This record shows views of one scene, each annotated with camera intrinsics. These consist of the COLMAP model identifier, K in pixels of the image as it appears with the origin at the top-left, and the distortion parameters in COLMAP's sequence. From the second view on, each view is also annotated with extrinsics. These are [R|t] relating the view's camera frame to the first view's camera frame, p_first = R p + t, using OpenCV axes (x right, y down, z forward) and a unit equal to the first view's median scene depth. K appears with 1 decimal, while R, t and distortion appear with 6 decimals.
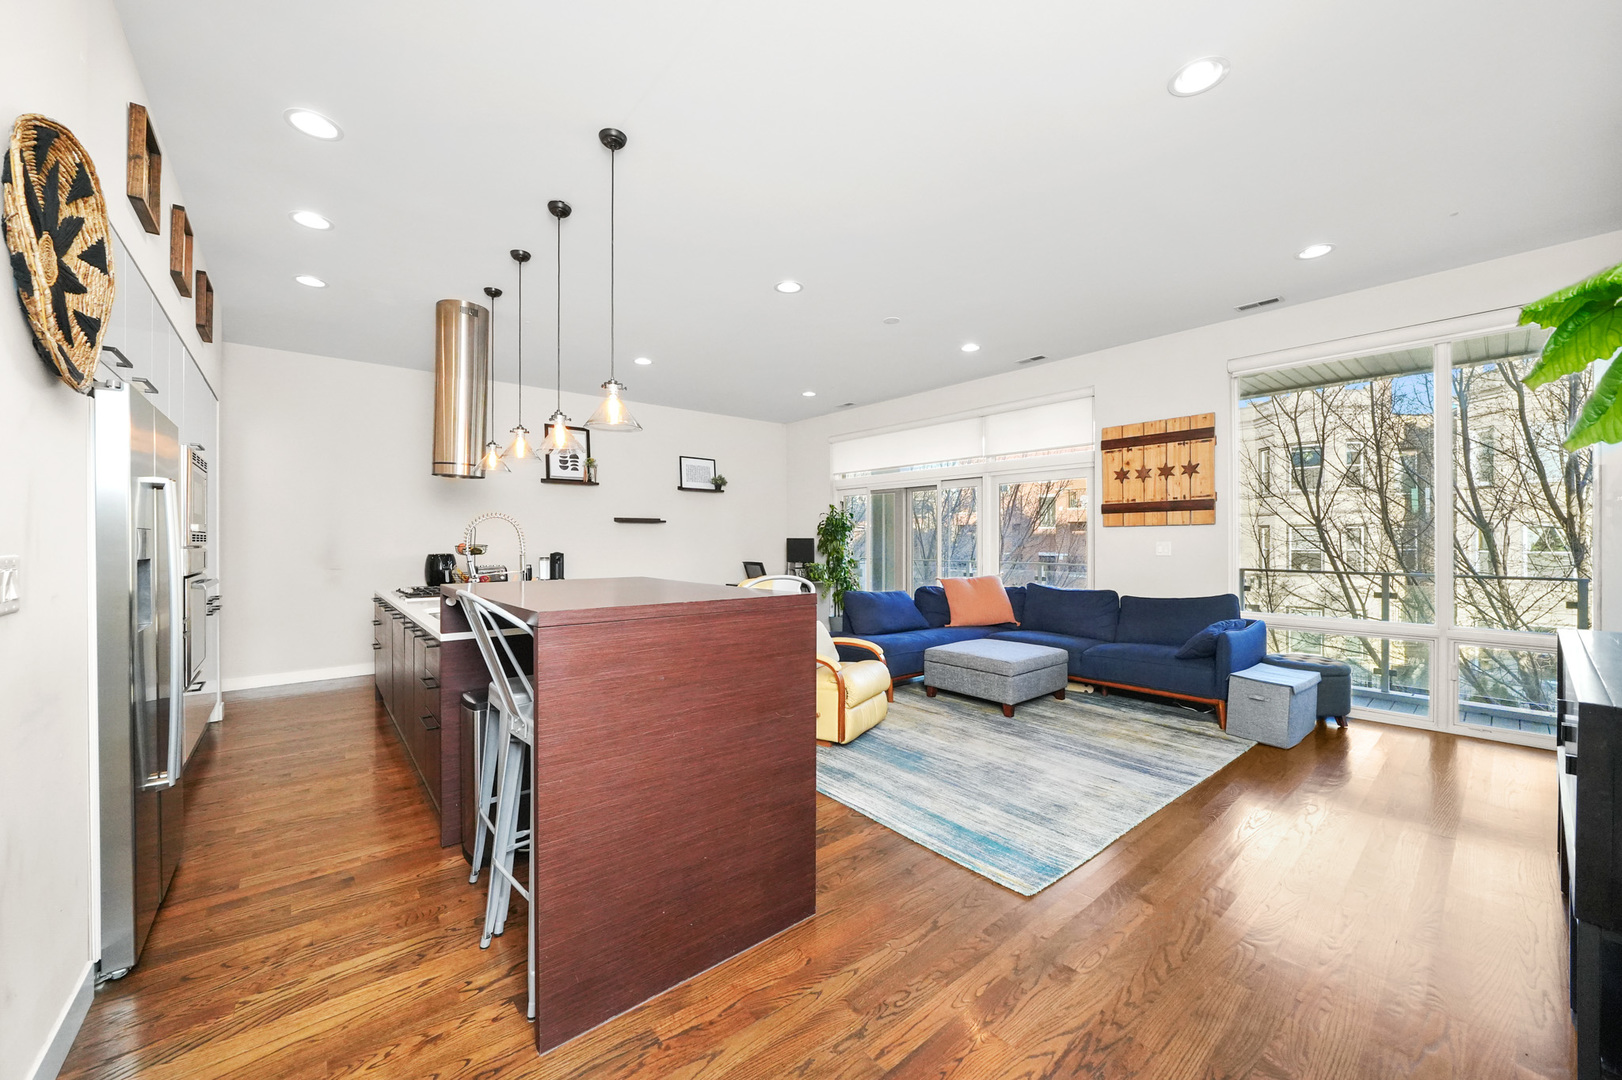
lens RADIAL K [[611.7, 0, 807.4], [0, 611.7, 542.2], [0, 0, 1]] dist [-0.005058, 0.000458]
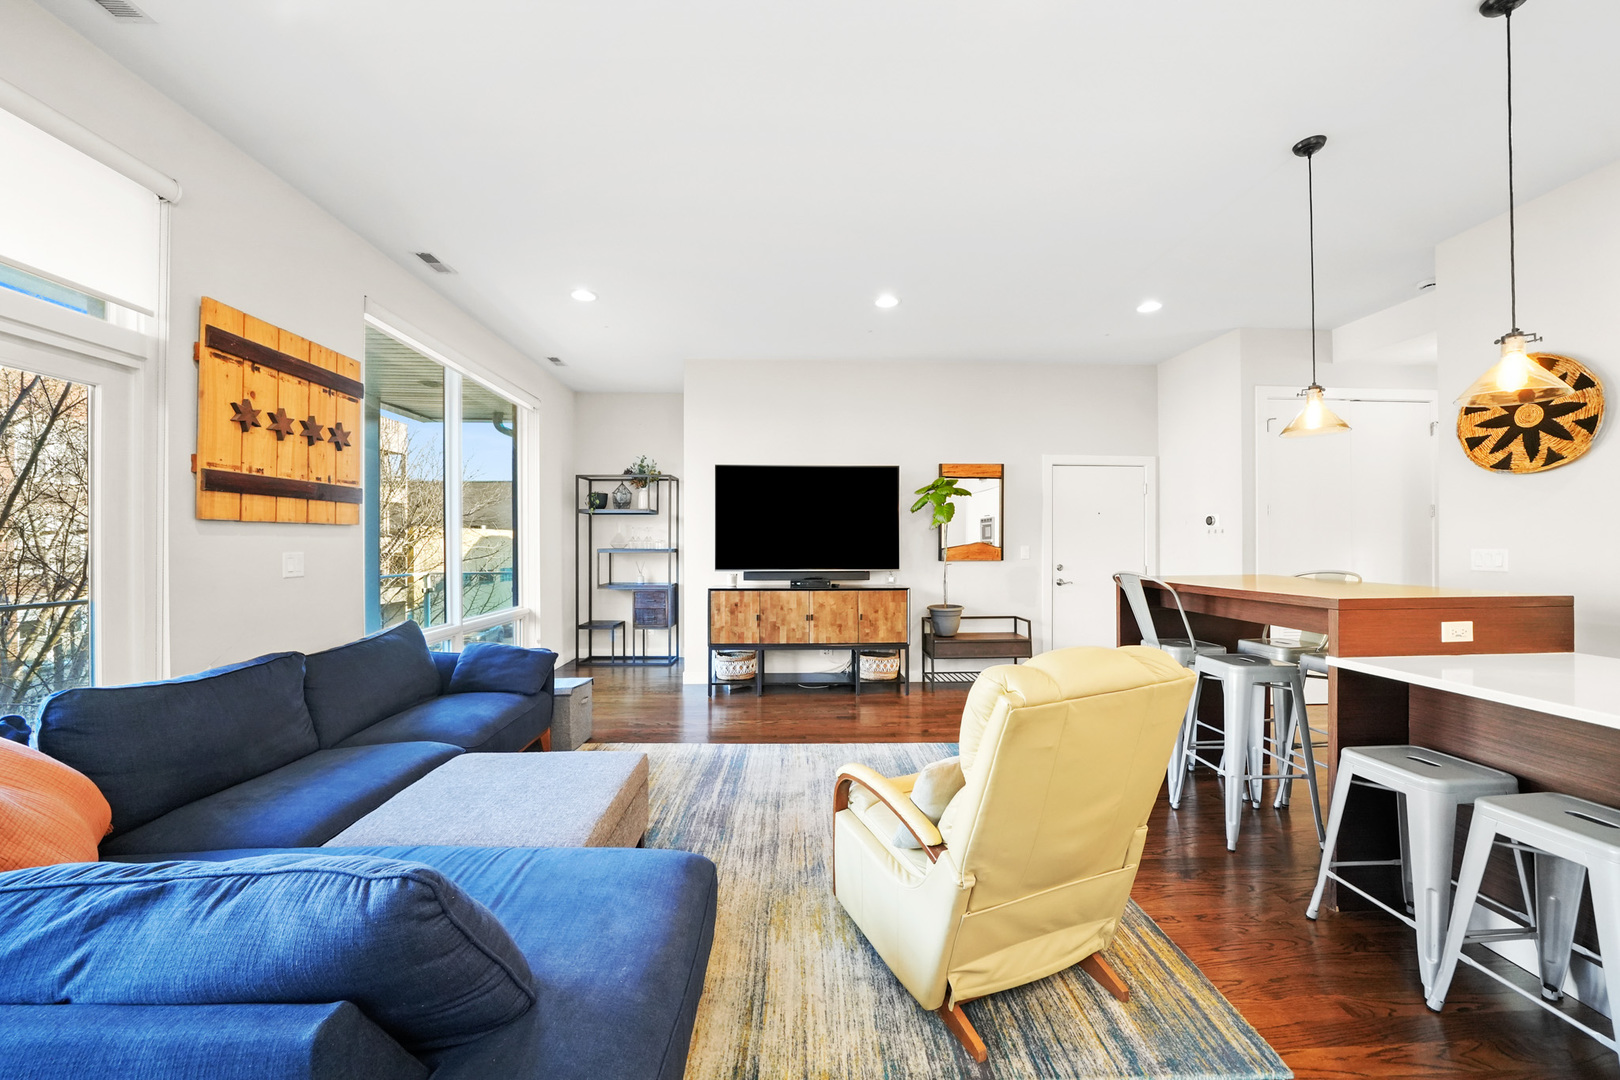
lens RADIAL K [[586.6, 0, 806.5], [0, 586.6, 542.5], [0, 0, 1]] dist [-0.017135, 0.000302]
pose [[-0.791560, 0.006717, 0.611054, -0.126225], [0.007976, 0.999968, -0.000659, -0.006069], [-0.611039, 0.004352, -0.791589, 1.203047]]
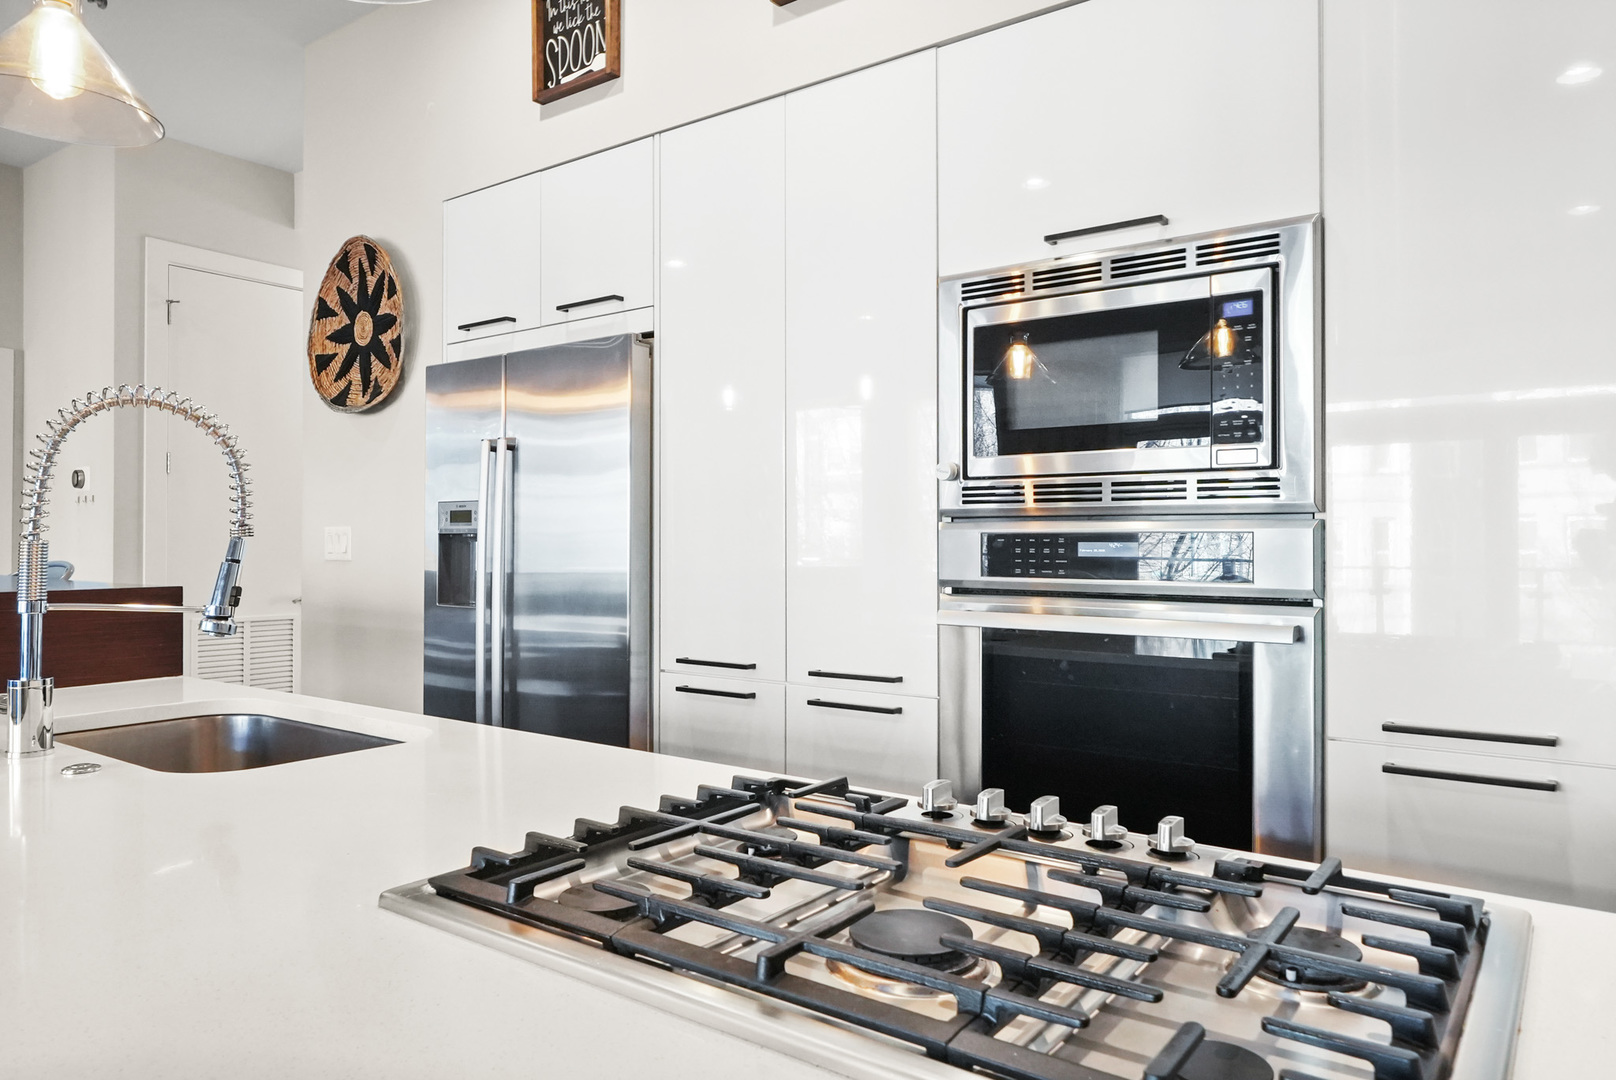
lens RADIAL K [[1050.8, 0, 810.6], [0, 1050.8, 534.1], [0, 0, 1]] dist [0.002344, 0.000386]
pose [[-0.970883, 0.001612, -0.239549, -0.483008], [0.001789, 0.999998, -0.000522, 0.013207], [0.239548, -0.000936, -0.970884, 1.071391]]
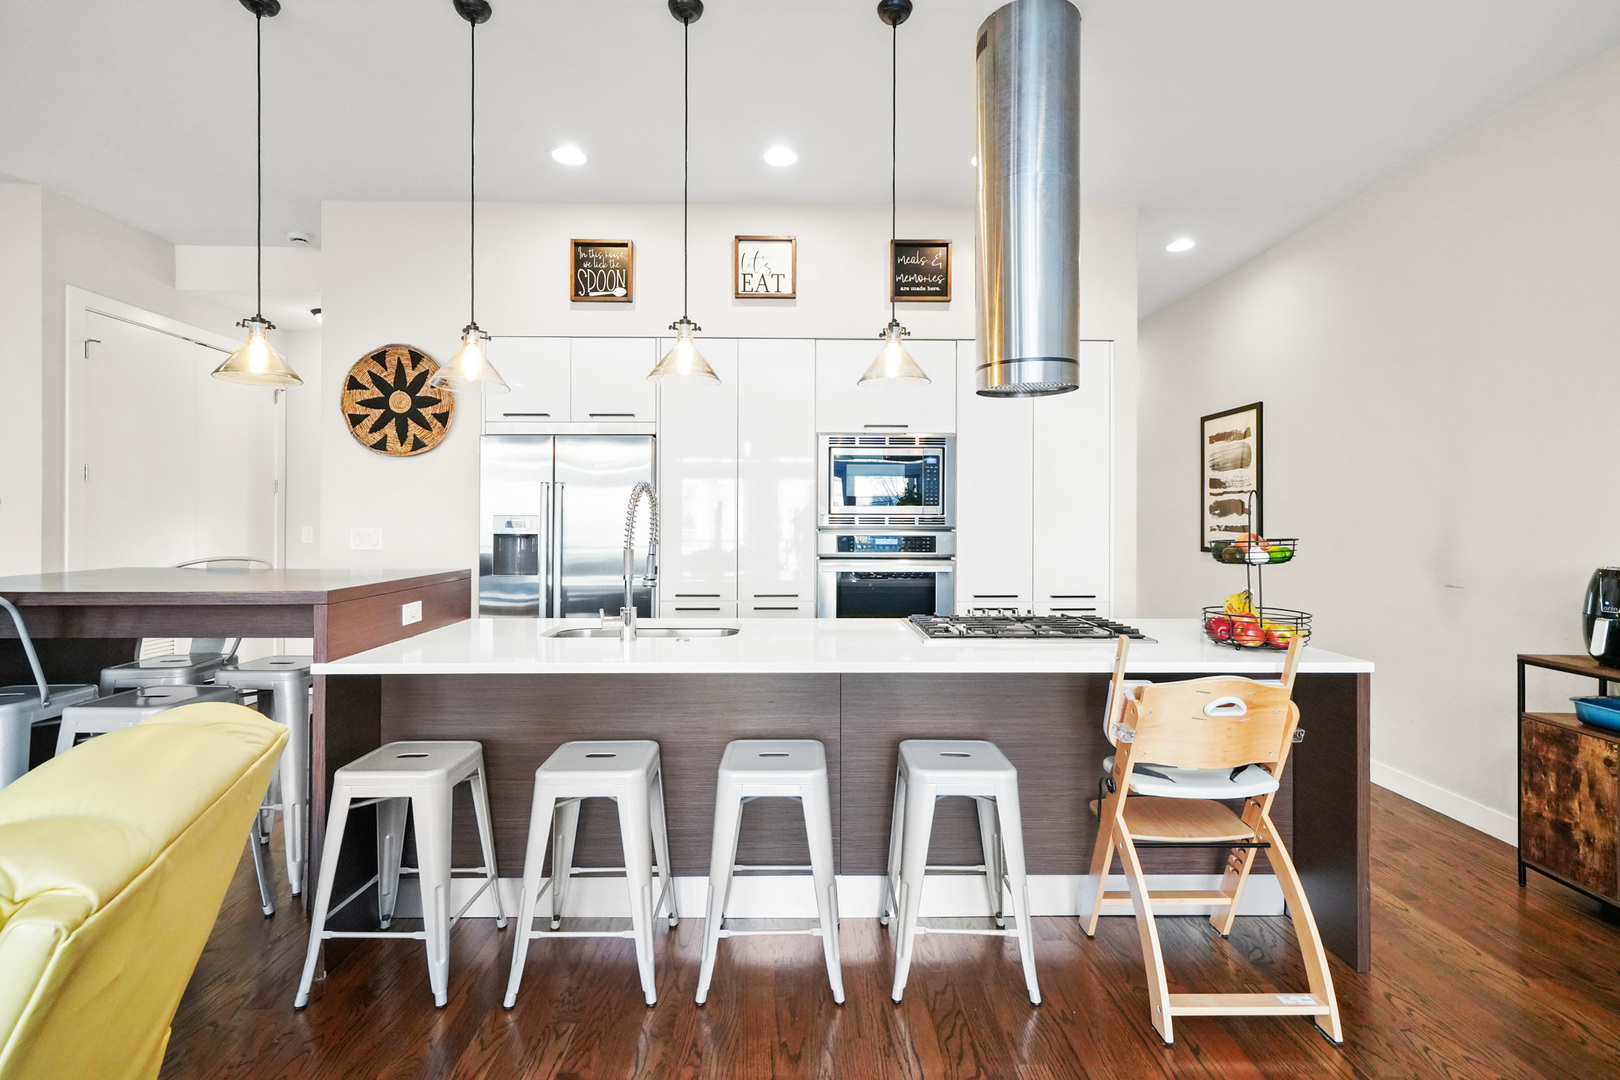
lens RADIAL K [[721.3, 0, 807.5], [0, 721.3, 520.8], [0, 0, 1]] dist [0.000185, 0.006720]
pose [[-0.629875, 0.000957, -0.776696, -0.024057], [-0.004259, 0.999980, 0.004686, -0.007078], [0.776685, 0.006259, -0.629858, 1.127483]]
